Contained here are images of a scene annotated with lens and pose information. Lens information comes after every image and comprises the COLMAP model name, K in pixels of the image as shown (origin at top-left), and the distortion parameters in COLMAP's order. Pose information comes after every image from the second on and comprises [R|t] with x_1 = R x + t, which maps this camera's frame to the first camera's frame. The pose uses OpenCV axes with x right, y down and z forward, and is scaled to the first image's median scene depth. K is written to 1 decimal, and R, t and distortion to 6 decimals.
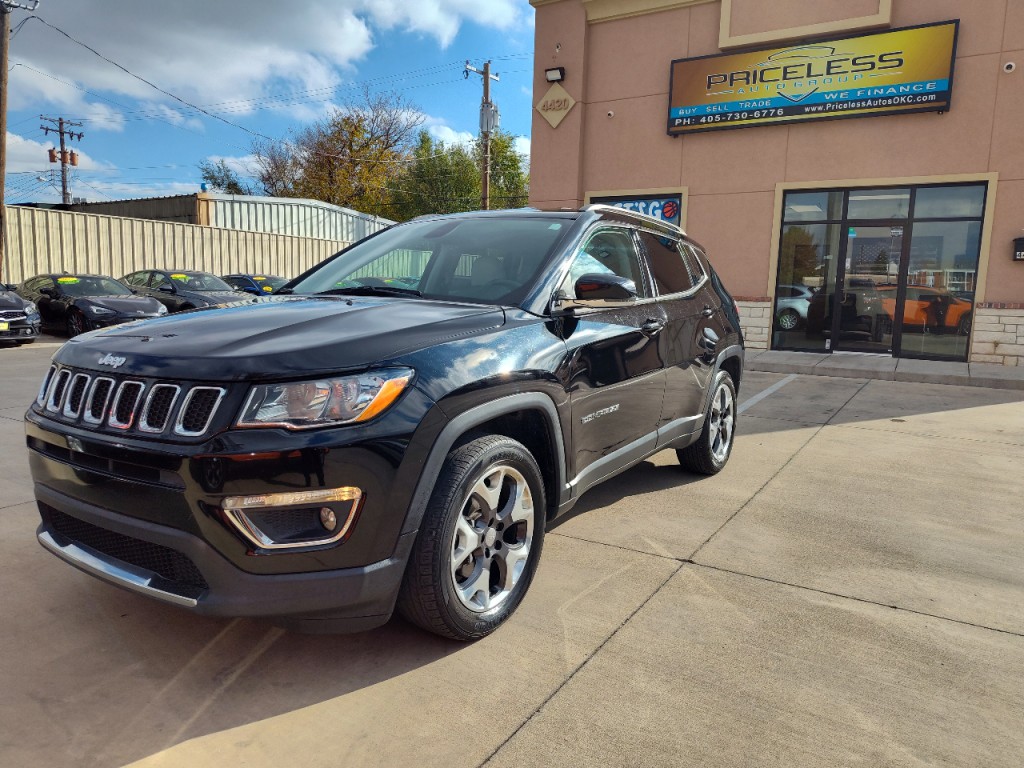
lens RADIAL K [[700.7, 0, 520.0], [0, 700.7, 381.7], [0, 0, 1]] dist [0.051332, -0.046011]
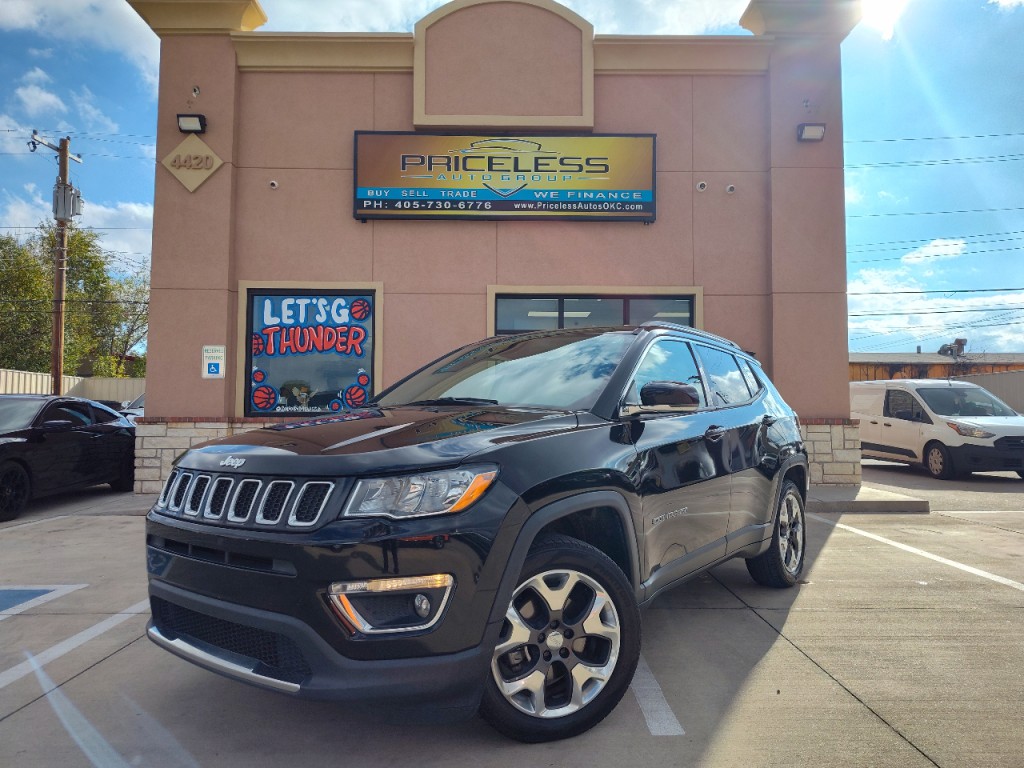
lens RADIAL K [[700.7, 0, 520.0], [0, 700.7, 381.7], [0, 0, 1]] dist [0.051332, -0.046011]
pose [[0.859240, 0.005577, 0.511542, -0.036068], [0.085590, 0.984279, -0.154498, -0.031949], [-0.504362, 0.176533, 0.845255, 0.284339]]
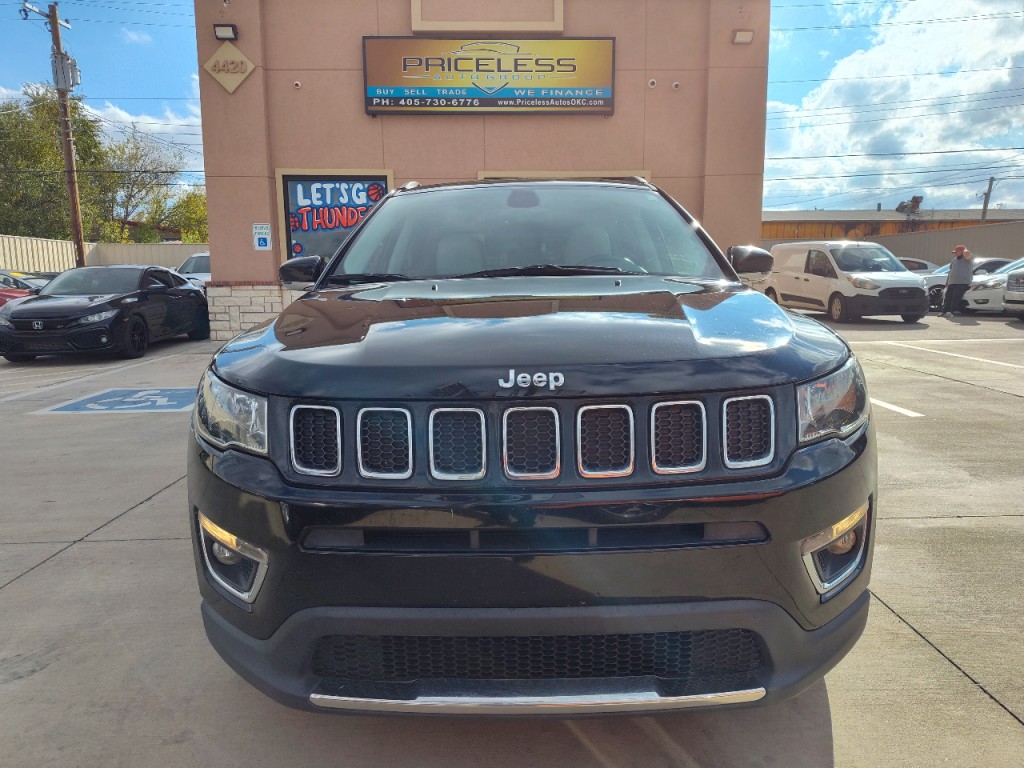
lens RADIAL K [[700.7, 0, 520.0], [0, 700.7, 381.7], [0, 0, 1]] dist [0.051332, -0.046011]
pose [[0.848552, -0.108958, 0.517772, -0.159244], [0.099829, 0.993961, 0.045561, -0.010358], [-0.519609, 0.013028, 0.854305, 0.077136]]
